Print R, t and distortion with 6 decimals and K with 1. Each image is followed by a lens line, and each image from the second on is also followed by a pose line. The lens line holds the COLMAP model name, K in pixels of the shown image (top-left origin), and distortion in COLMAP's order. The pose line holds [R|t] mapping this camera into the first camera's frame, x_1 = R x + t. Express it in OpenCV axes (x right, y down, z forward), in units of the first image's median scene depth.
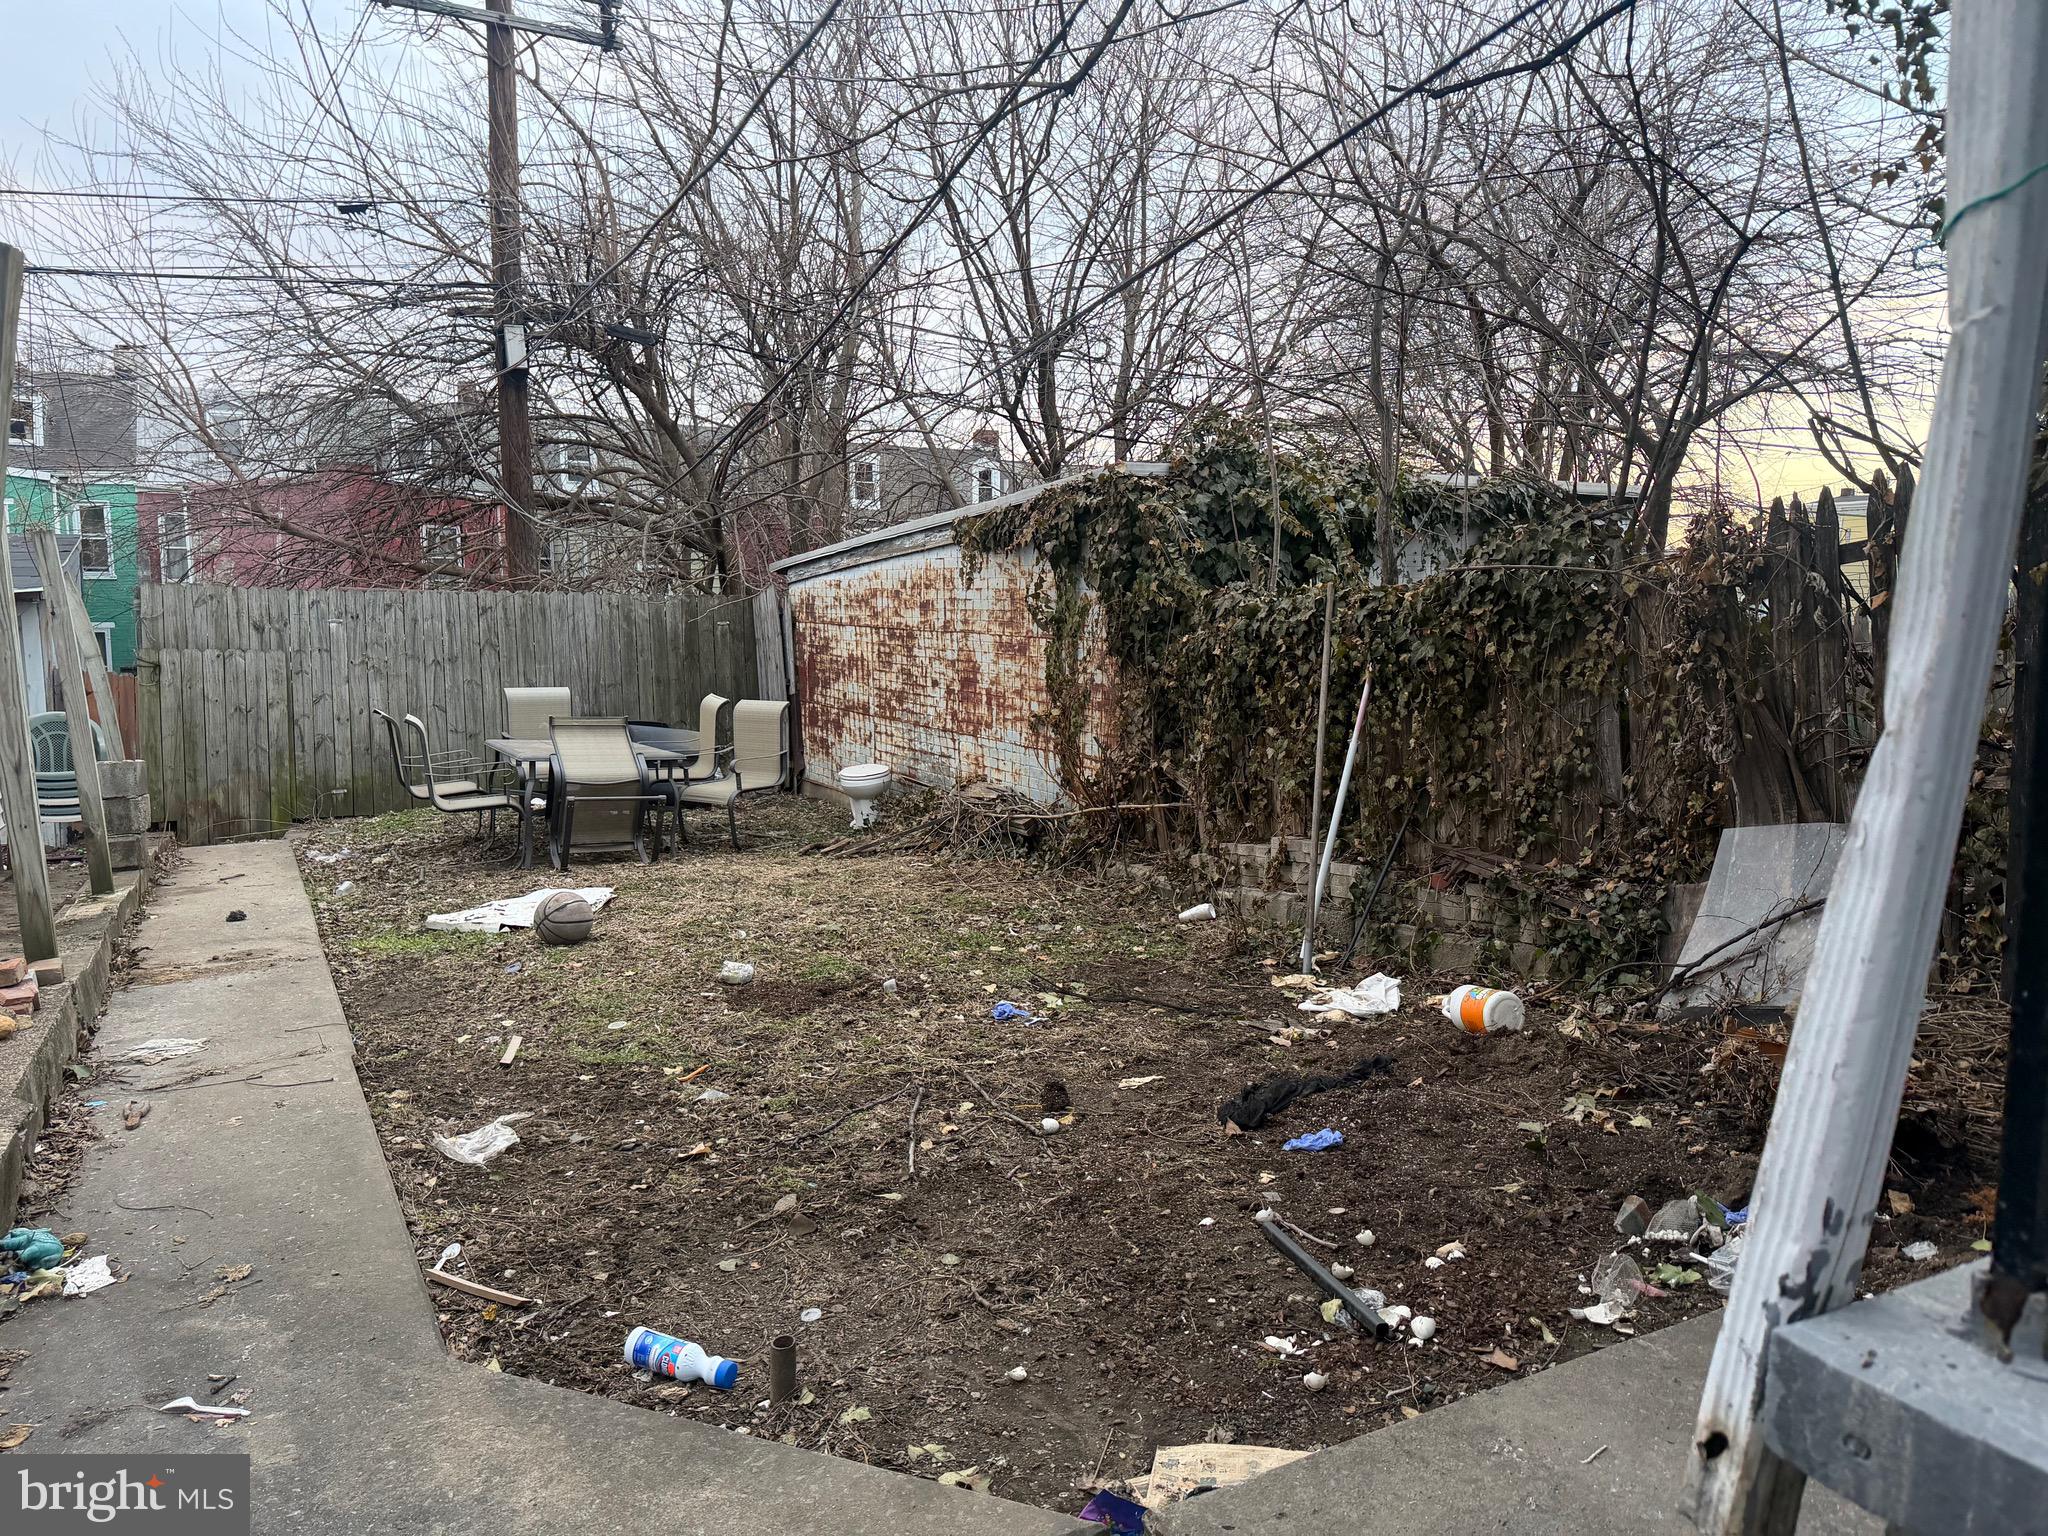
lens RADIAL K [[1428.5, 0, 1024.0], [0, 1428.5, 768.0], [0, 0, 1]] dist [0.044739, -0.001498]
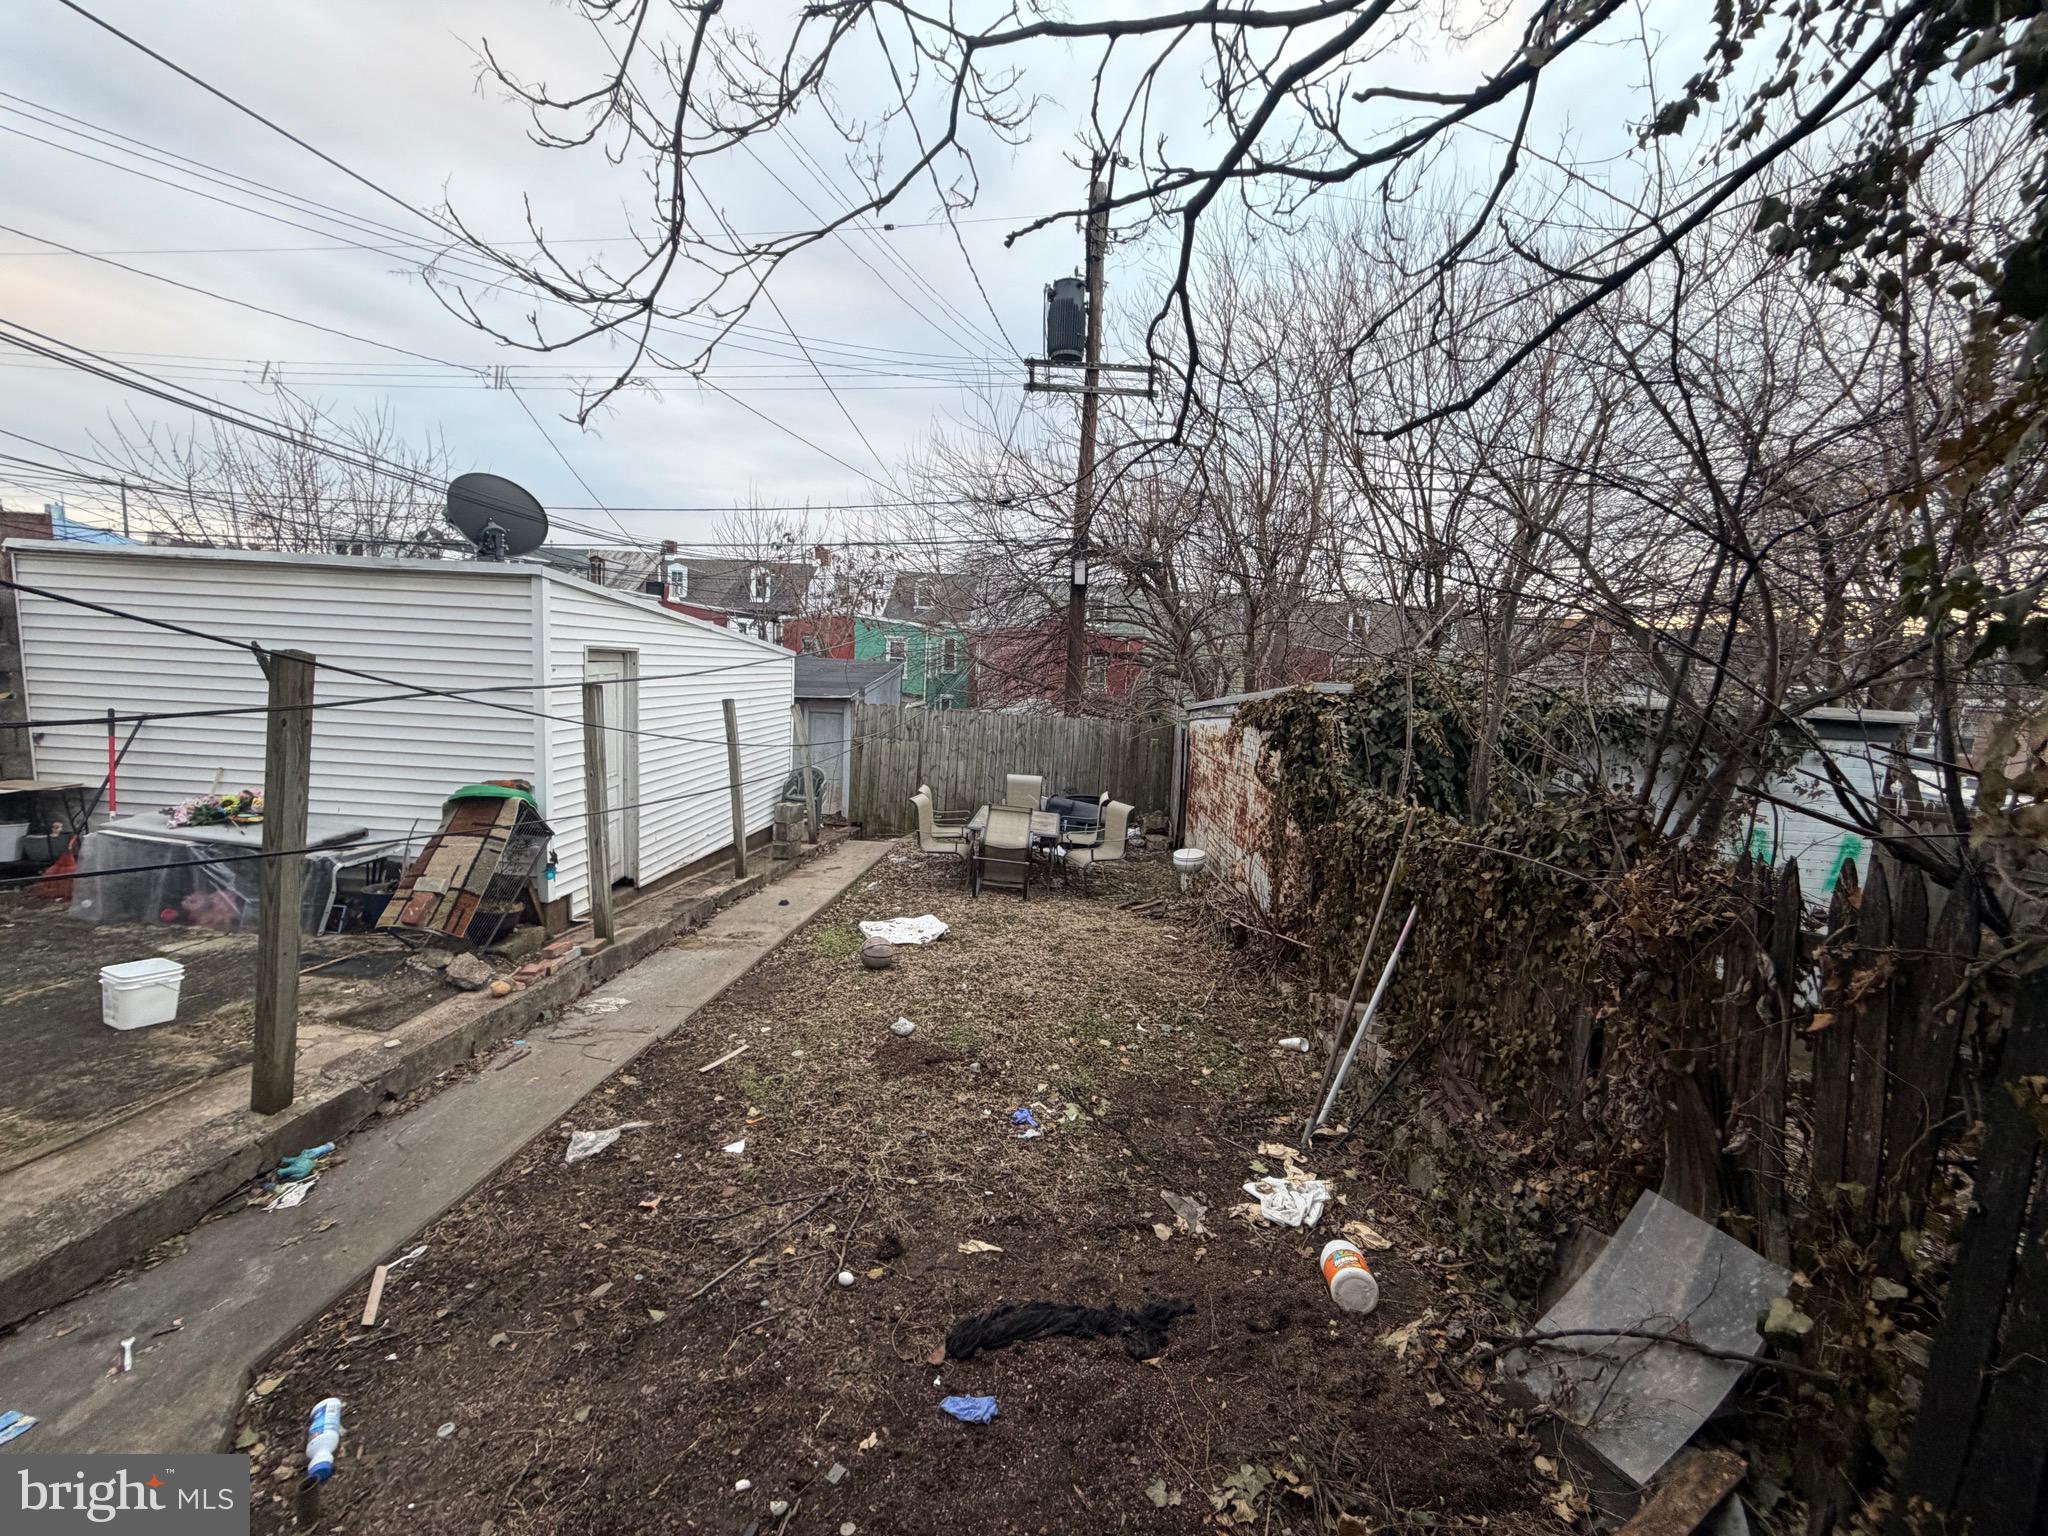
lens RADIAL K [[816.9, 0, 1024.0], [0, 816.9, 768.0], [0, 0, 1]] dist [-0.001456, -0.000016]
pose [[0.851954, 0.105592, -0.512860, 0.313082], [-0.109921, 0.993697, 0.021993, -0.158930], [0.511949, 0.037637, 0.858191, 0.271489]]
